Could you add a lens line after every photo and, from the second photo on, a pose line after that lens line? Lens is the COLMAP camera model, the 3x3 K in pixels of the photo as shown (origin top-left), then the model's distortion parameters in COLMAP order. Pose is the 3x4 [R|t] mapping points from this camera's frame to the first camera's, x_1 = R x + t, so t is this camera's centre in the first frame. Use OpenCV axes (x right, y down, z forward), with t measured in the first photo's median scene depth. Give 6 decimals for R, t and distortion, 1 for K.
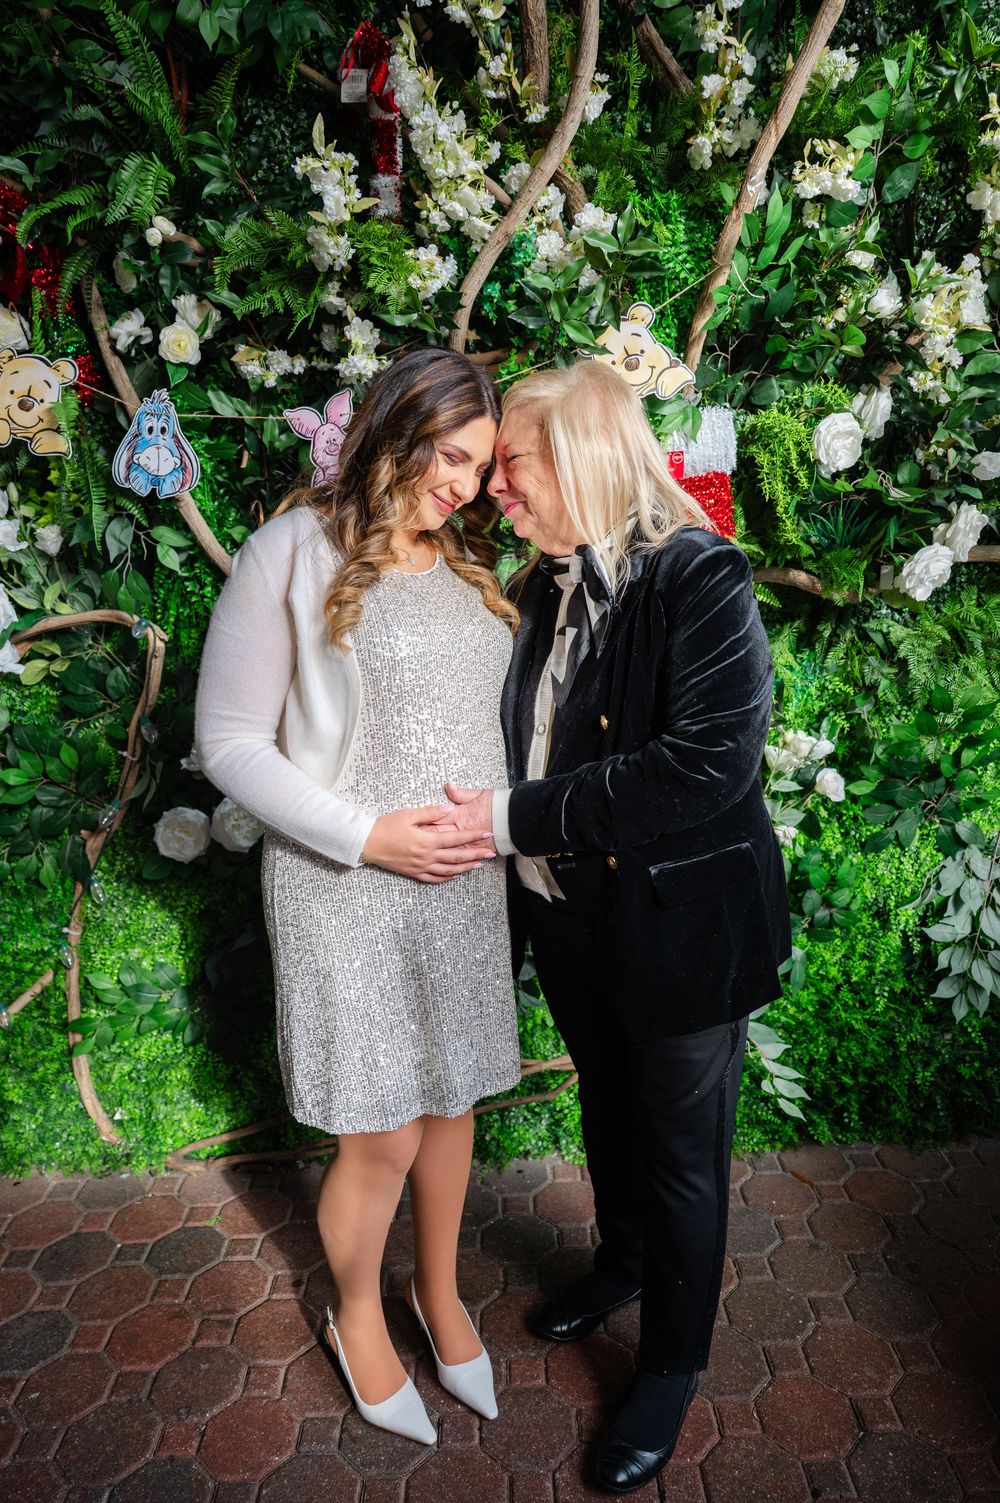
lens RADIAL K [[1000.9, 0, 500.3], [0, 1000.9, 752.4], [0, 0, 1]] dist [-0.009429, -0.001872]
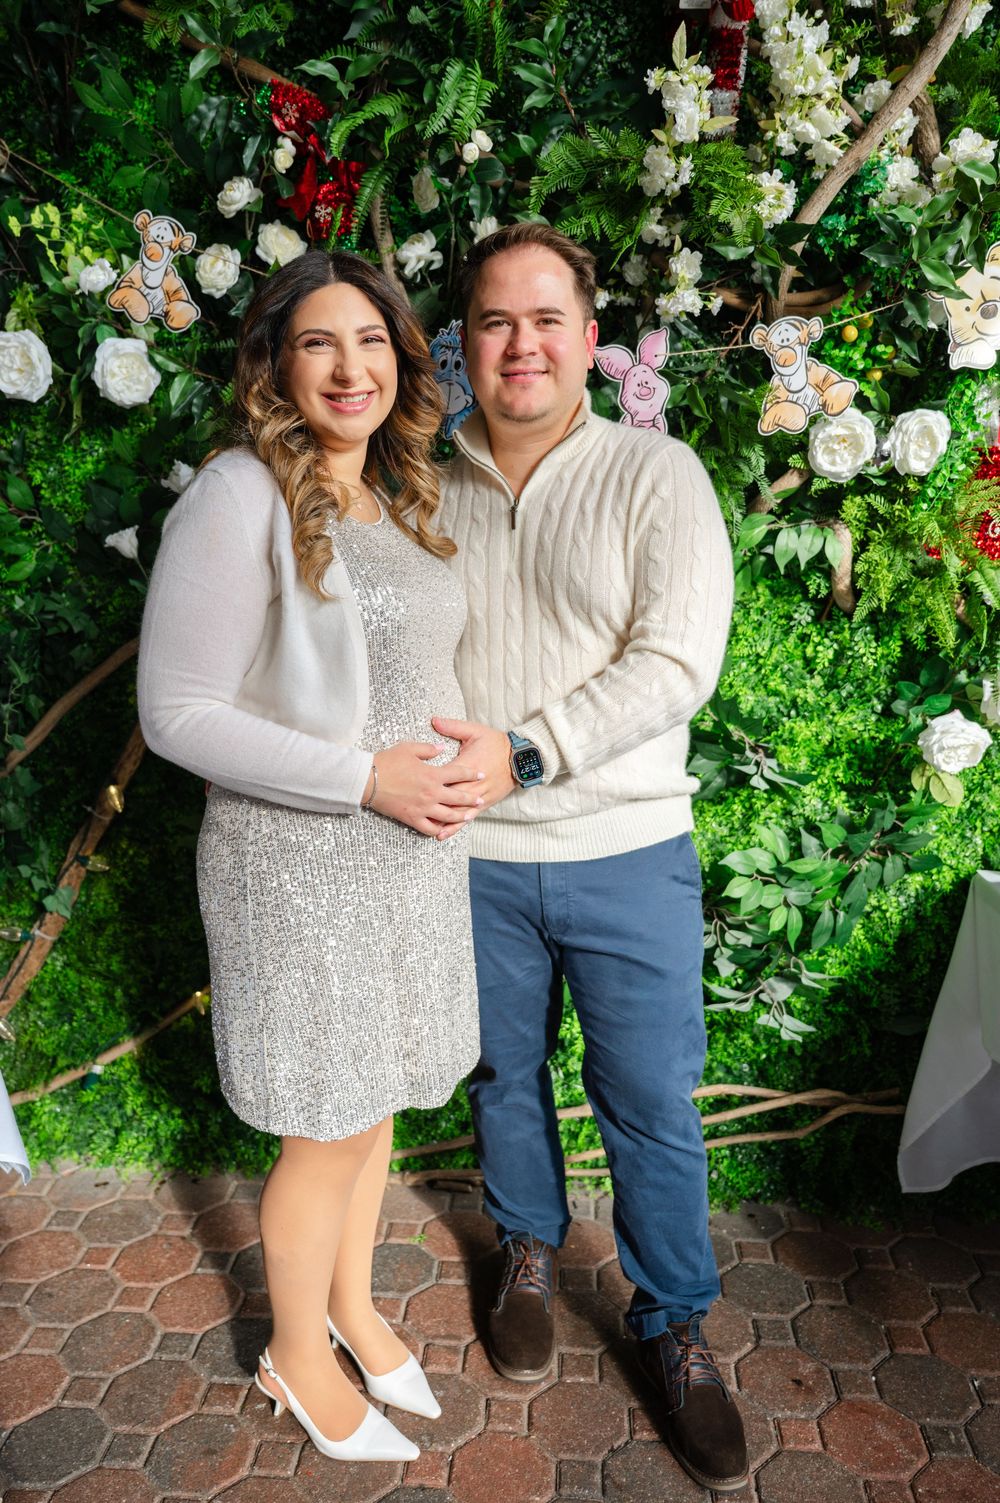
lens RADIAL K [[1151.8, 0, 499.8], [0, 1151.8, 750.8], [0, 0, 1]] dist [-0.013372, 0.002051]
pose [[0.995568, 0.061112, -0.071481, -0.207721], [-0.060864, 0.998130, 0.005639, 0.020525], [0.071692, -0.001263, 0.997426, -0.043846]]
